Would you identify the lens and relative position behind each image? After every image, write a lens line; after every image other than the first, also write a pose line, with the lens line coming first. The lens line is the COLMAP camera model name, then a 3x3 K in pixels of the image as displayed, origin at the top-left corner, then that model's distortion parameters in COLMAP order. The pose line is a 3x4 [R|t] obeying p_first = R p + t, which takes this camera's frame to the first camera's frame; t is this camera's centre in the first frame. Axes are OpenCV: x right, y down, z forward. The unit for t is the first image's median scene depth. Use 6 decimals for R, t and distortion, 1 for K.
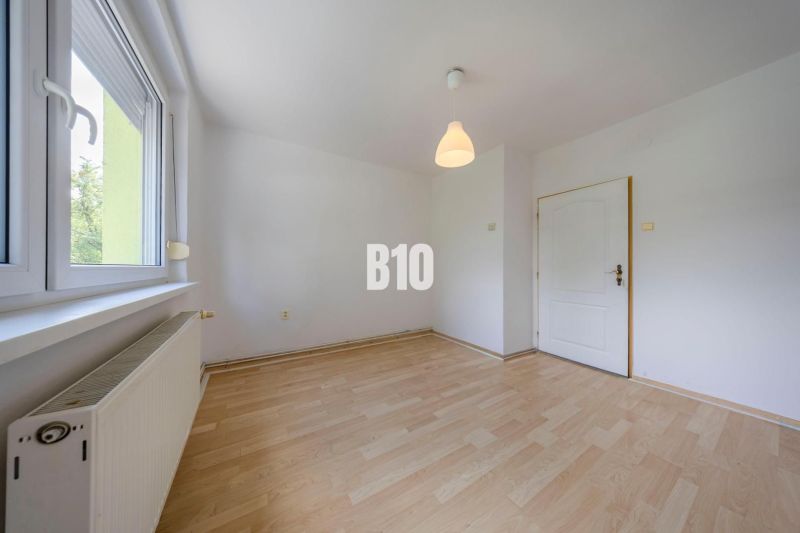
lens RADIAL K [[241.6, 0, 406.6], [0, 241.6, 265.8], [0, 0, 1]] dist [0.001056, 0.000157]
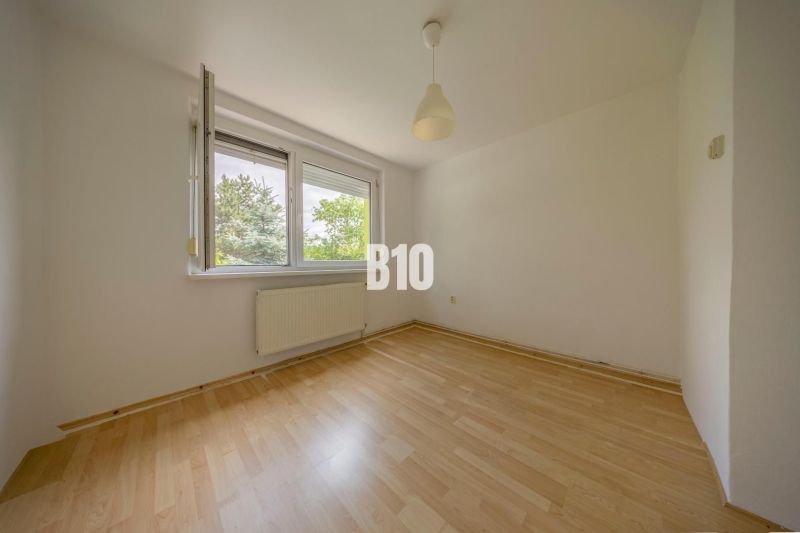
lens RADIAL K [[241.6, 0, 408.2], [0, 241.6, 262.3], [0, 0, 1]] dist [0.001056, 0.000157]
pose [[0.250051, 0.008713, -0.968193, 0.883944], [0.000586, 0.999958, 0.009150, -0.016717], [0.968232, -0.002856, 0.250036, 0.583338]]
